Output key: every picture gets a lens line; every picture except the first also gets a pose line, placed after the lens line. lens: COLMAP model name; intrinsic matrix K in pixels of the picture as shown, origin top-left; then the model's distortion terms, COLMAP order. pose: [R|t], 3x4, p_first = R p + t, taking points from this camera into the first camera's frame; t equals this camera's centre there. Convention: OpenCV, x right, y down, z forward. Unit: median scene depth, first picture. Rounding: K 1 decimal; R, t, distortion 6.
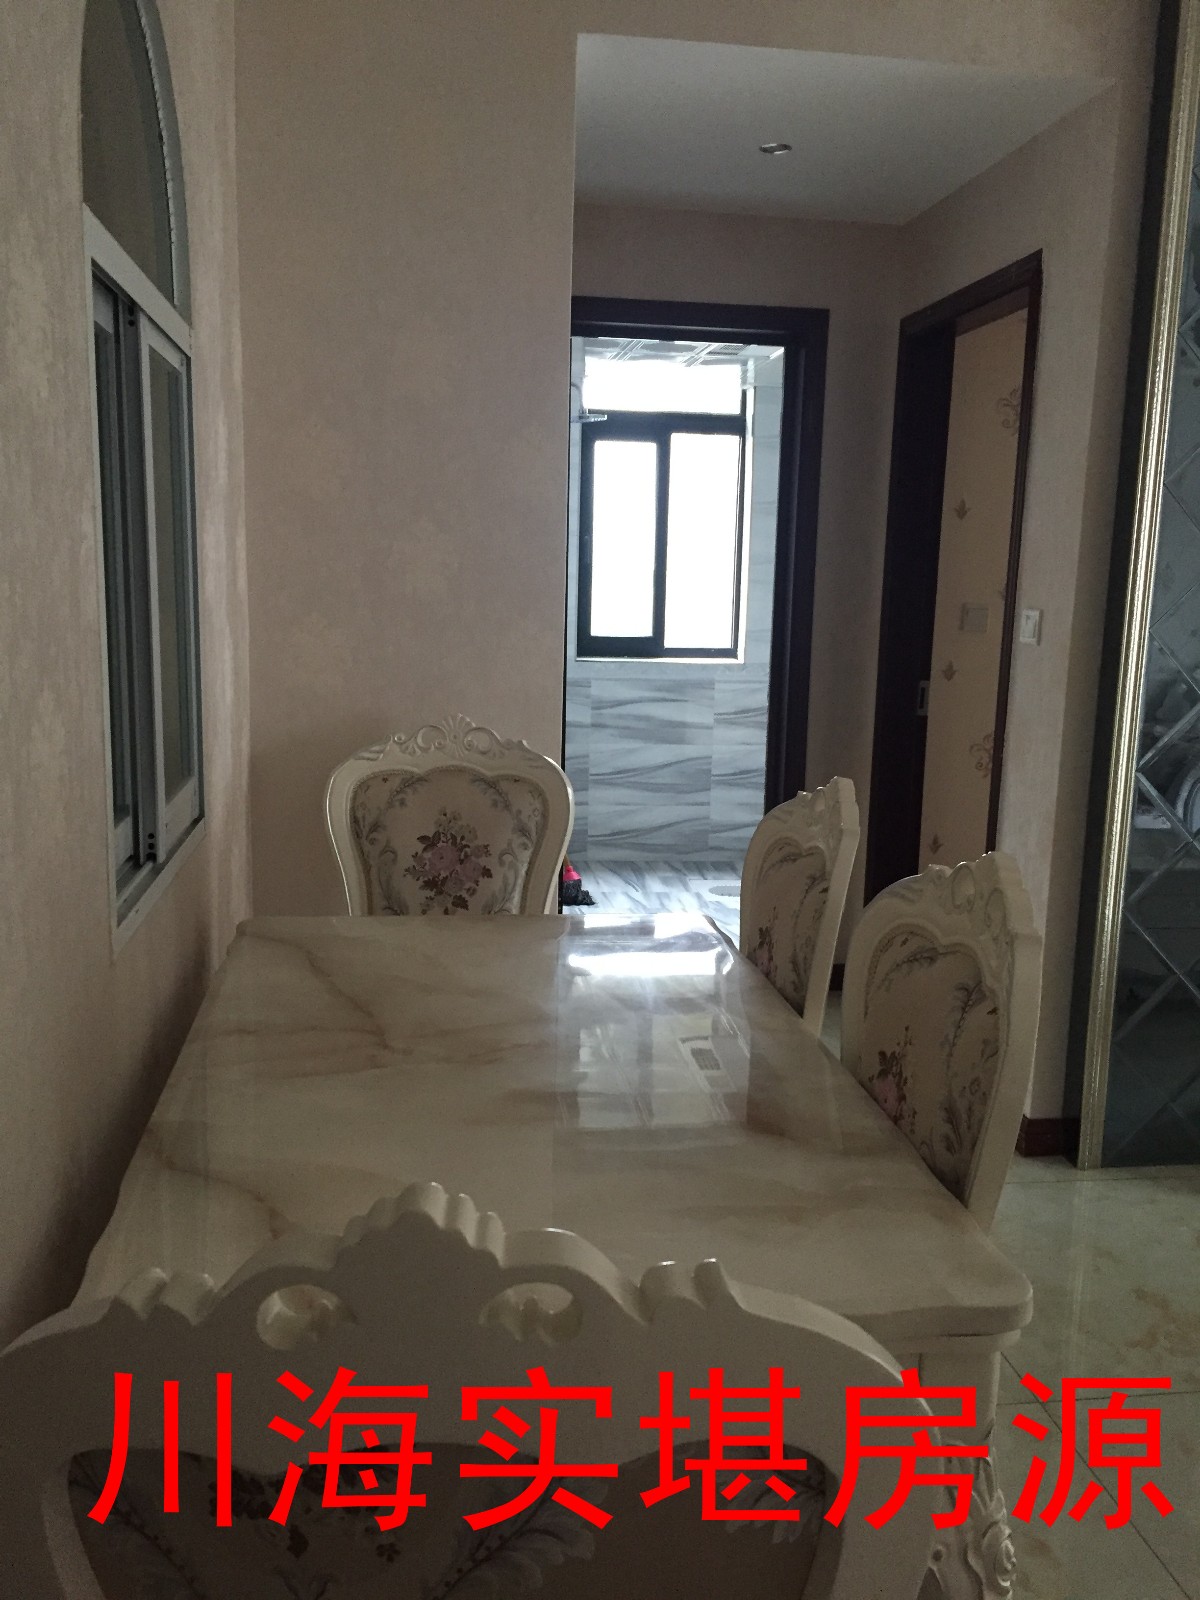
lens RADIAL K [[1366.1, 0, 597.9], [0, 1366.1, 804.0], [0, 0, 1]] dist [0.018537, 0.000484]
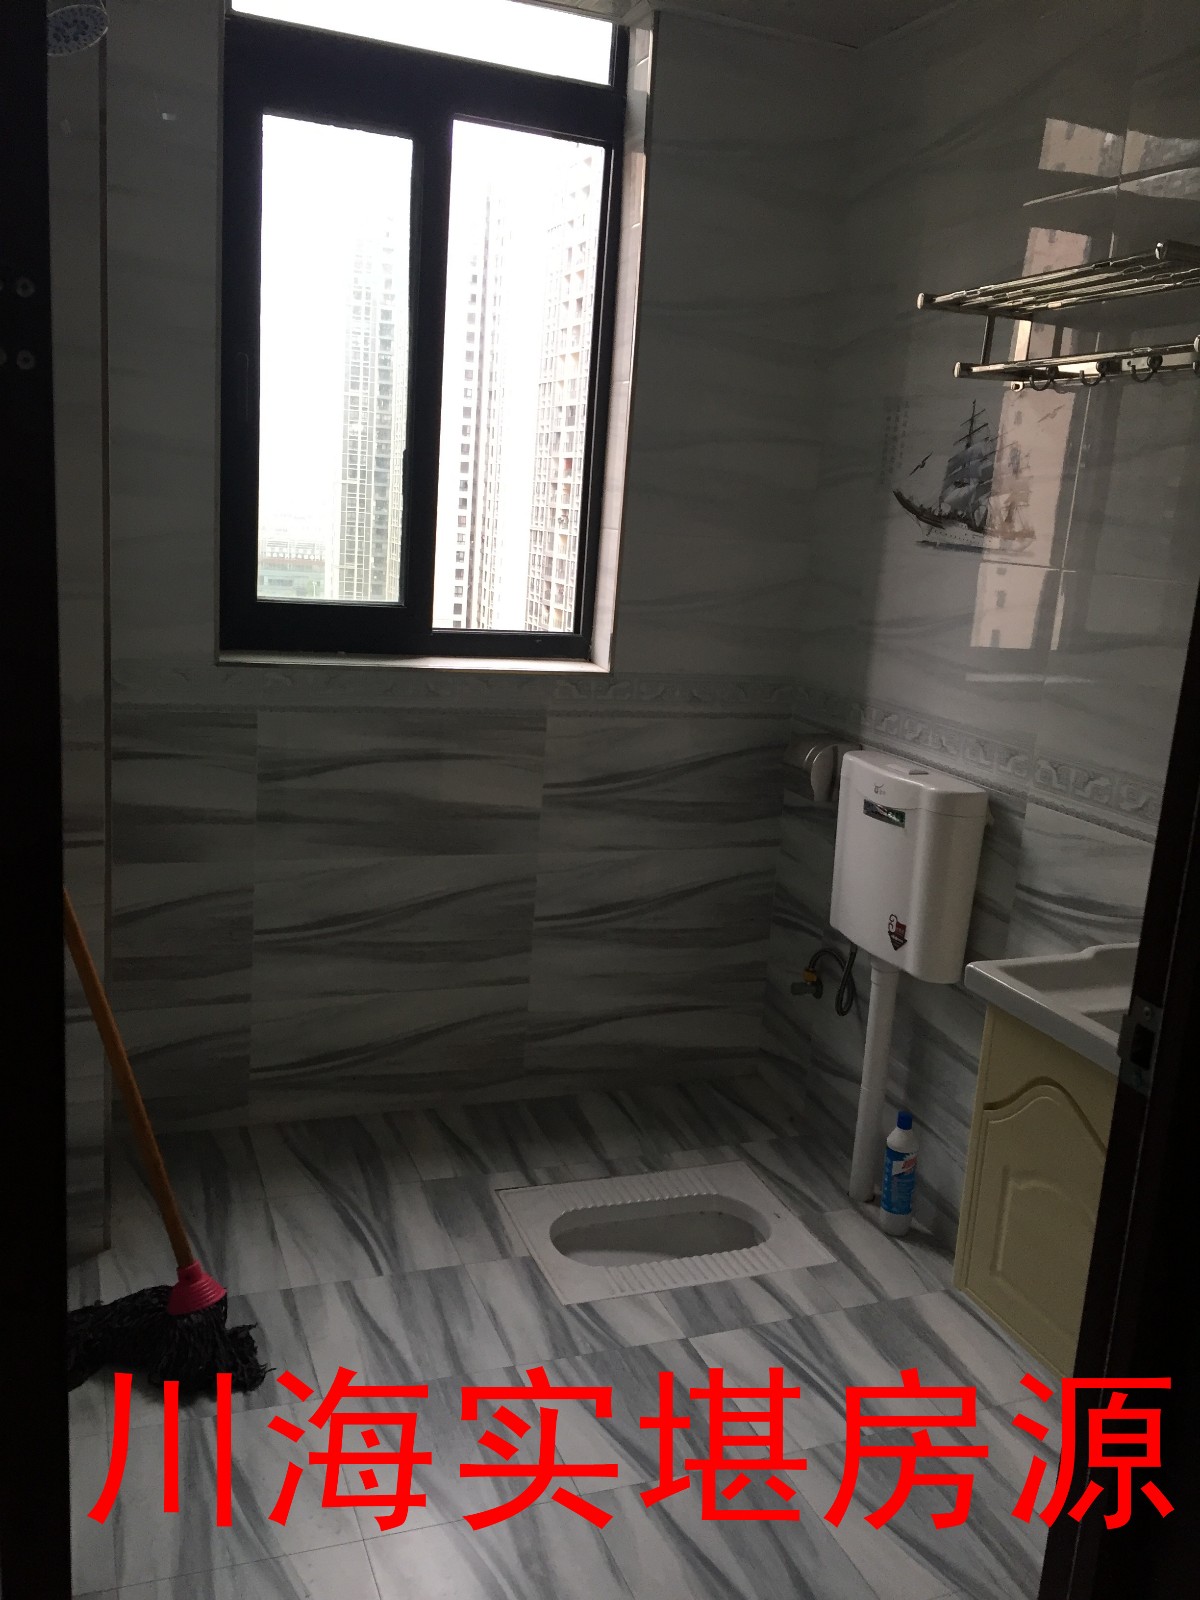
lens RADIAL K [[1366.1, 0, 607.0], [0, 1366.1, 798.2], [0, 0, 1]] dist [0.018537, 0.000484]
pose [[0.972346, -0.001450, 0.233541, 0.001164], [-0.010327, 0.998736, 0.049197, -0.084094], [-0.233317, -0.050248, 0.971102, 0.563480]]
